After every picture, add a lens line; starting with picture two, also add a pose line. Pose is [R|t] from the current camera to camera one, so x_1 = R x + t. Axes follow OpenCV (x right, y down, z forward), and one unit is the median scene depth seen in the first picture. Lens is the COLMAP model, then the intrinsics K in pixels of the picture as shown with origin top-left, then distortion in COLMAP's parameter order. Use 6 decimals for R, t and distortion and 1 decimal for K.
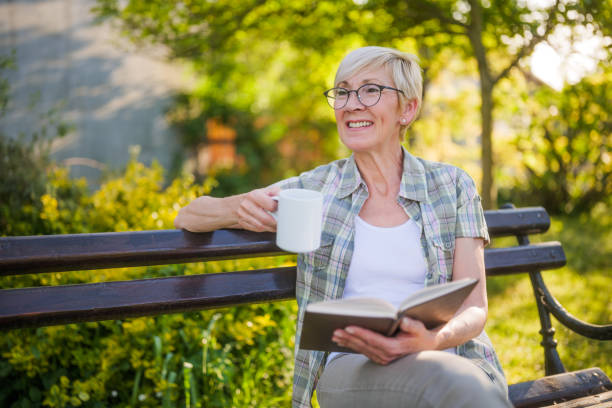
lens RADIAL K [[643.1, 0, 309.6], [0, 643.1, 197.3], [0, 0, 1]] dist [-0.018619, -0.012824]
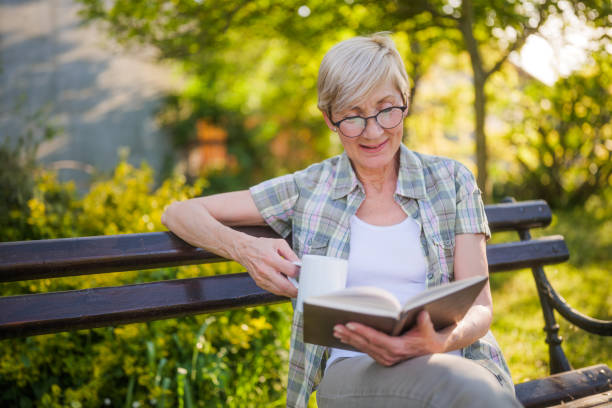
lens RADIAL K [[643.1, 0, 306.0], [0, 643.1, 204.0], [0, 0, 1]] dist [-0.010274, -0.034516]
pose [[0.999748, -0.021684, 0.005855, -0.002116], [0.021618, 0.999705, 0.011092, 0.001729], [-0.006094, -0.010962, 0.999921, 0.024505]]
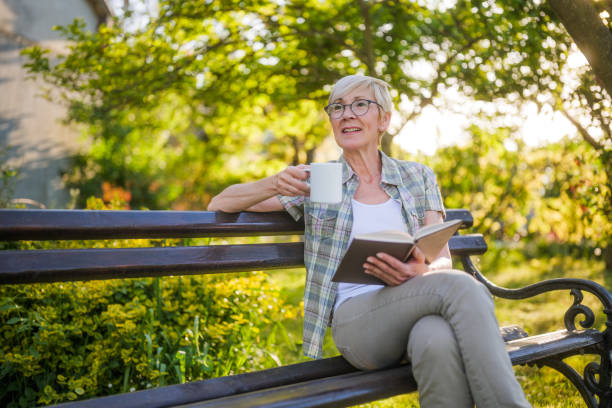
lens RADIAL K [[643.1, 0, 306.0], [0, 643.1, 204.0], [0, 0, 1]] dist [-0.010274, -0.034516]
pose [[0.981733, -0.008519, 0.190073, -0.162244], [0.028214, 0.994470, -0.101157, 0.103613], [-0.188161, 0.104672, 0.976545, -0.167757]]
